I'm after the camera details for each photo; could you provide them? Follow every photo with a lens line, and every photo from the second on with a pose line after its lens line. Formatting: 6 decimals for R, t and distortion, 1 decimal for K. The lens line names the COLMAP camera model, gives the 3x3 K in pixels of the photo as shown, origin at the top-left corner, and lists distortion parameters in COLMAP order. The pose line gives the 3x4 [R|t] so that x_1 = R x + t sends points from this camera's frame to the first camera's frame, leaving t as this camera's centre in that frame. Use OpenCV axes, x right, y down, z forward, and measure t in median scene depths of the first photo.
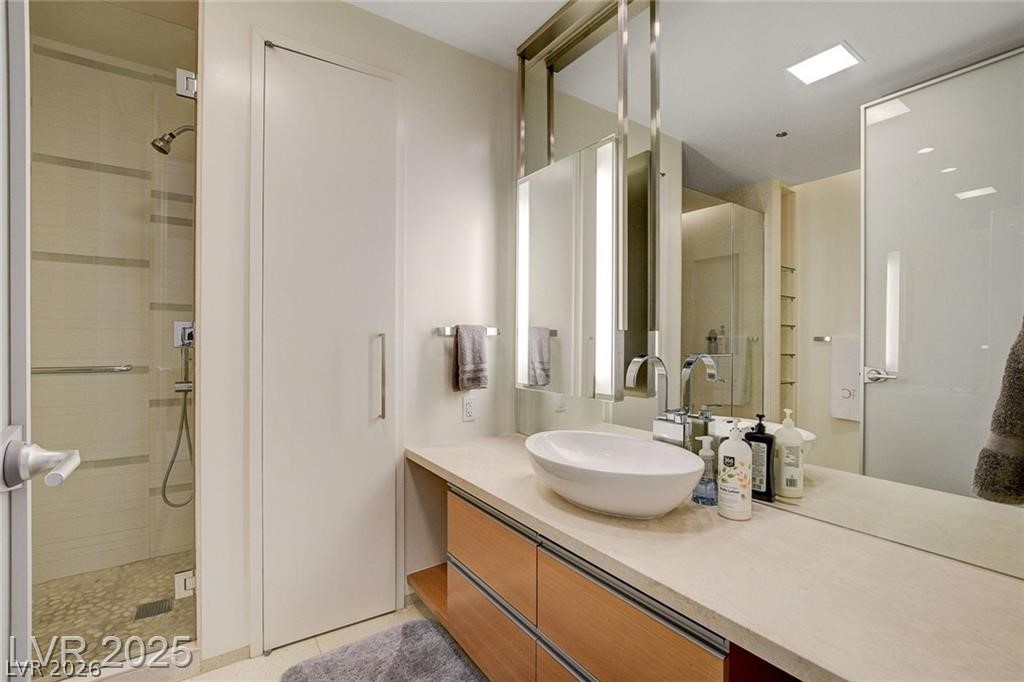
lens RADIAL K [[451.9, 0, 510.0], [0, 451.9, 337.7], [0, 0, 1]] dist [-0.027703, 0.007403]
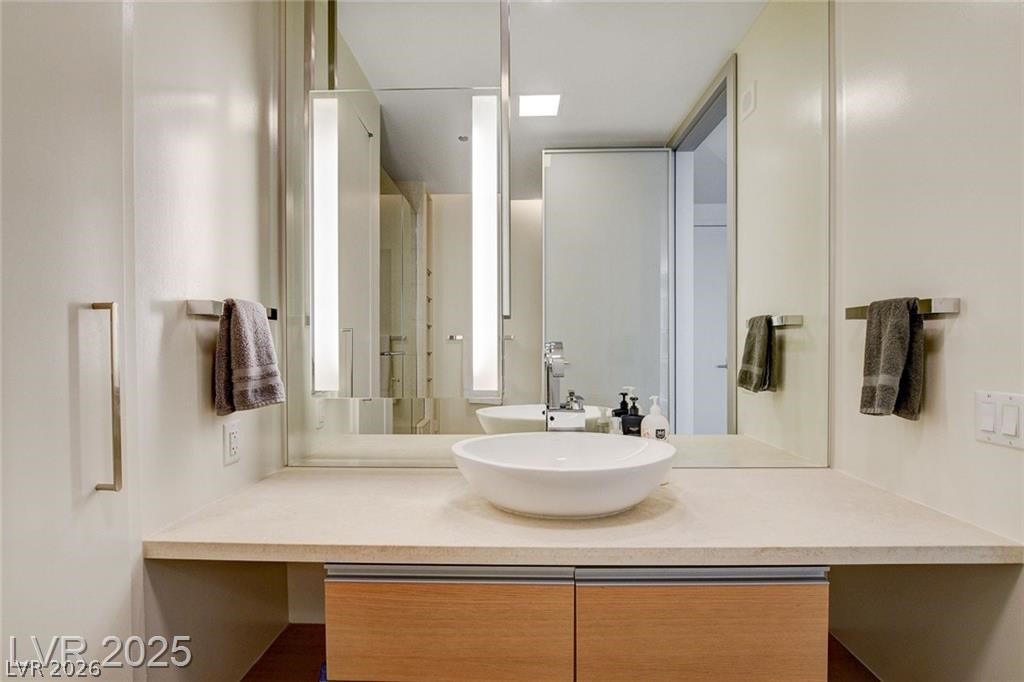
lens RADIAL K [[458.7, 0, 508.7], [0, 458.7, 343.0], [0, 0, 1]] dist [-0.023962, 0.003792]
pose [[0.589658, -0.004351, 0.807641, -0.396938], [0.003795, 0.999989, 0.002616, 0.029673], [-0.807644, 0.001522, 0.589668, 0.391137]]
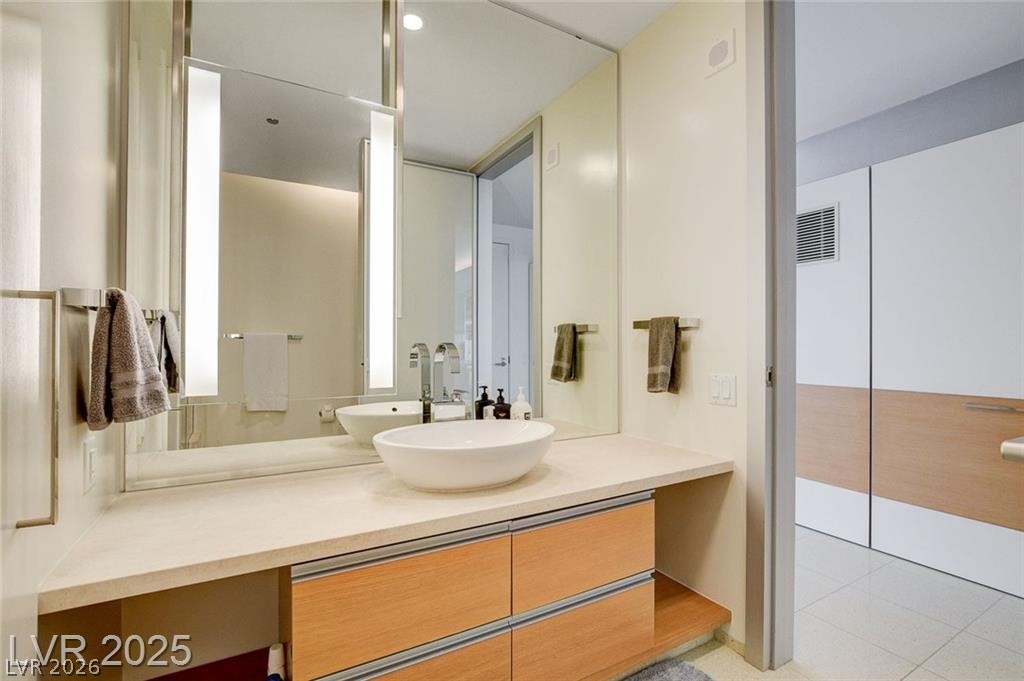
lens RADIAL K [[458.7, 0, 508.7], [0, 458.7, 342.5], [0, 0, 1]] dist [-0.023962, 0.003792]
pose [[0.093998, 0.001894, 0.995571, -0.581559], [-0.003502, 0.999993, -0.001571, 0.030319], [-0.995566, -0.003339, 0.094004, 0.568631]]
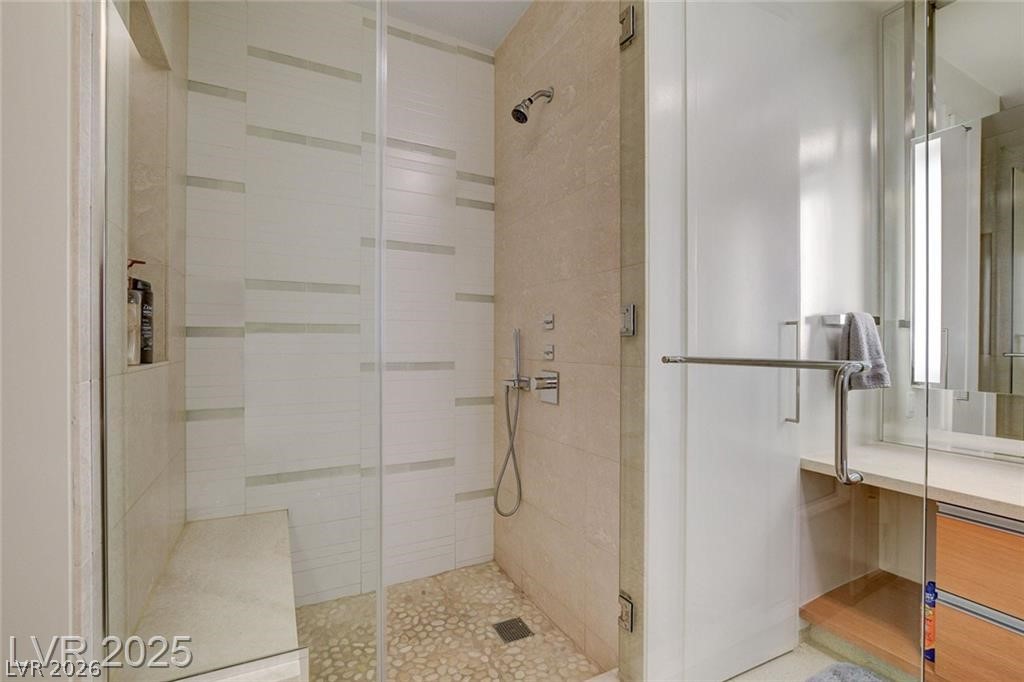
lens RADIAL K [[458.7, 0, 508.7], [0, 458.7, 343.0], [0, 0, 1]] dist [-0.023962, 0.003792]
pose [[0.991508, -0.001554, -0.130034, -0.671633], [0.002158, 0.999988, 0.004507, 0.025114], [0.130026, -0.004749, 0.991499, 0.085691]]
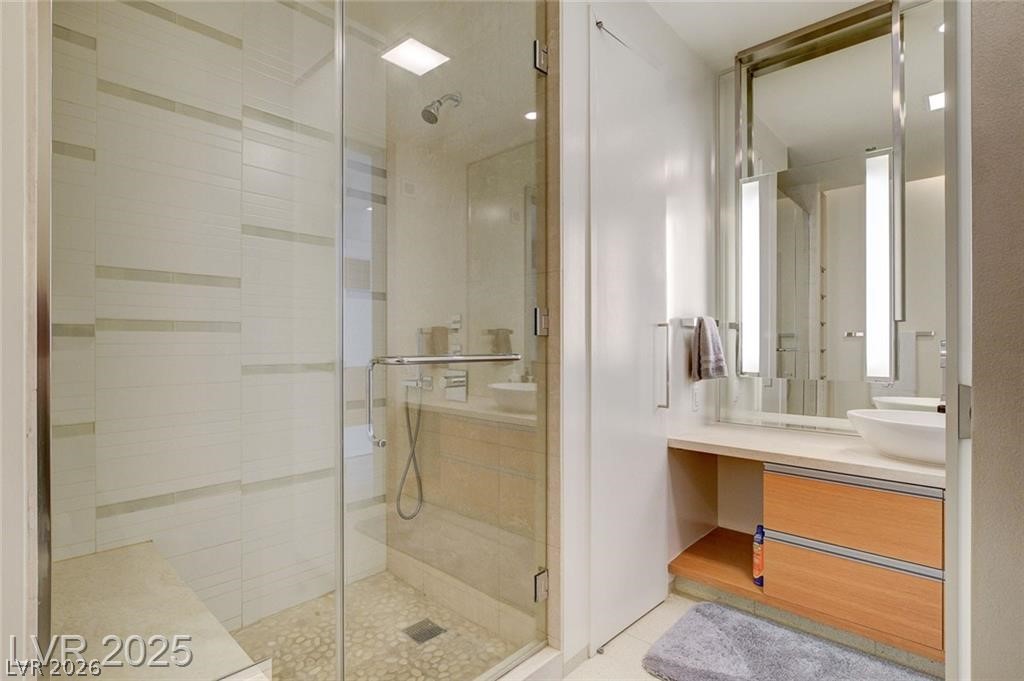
lens RADIAL K [[498.5, 0, 513.6], [0, 498.5, 338.7], [0, 0, 1]] dist [-0.022164, -0.000212]
pose [[0.976898, -0.003330, 0.213681, -0.813815], [0.003593, 0.999993, -0.000844, 0.023415], [-0.213676, 0.001593, 0.976903, -0.012152]]
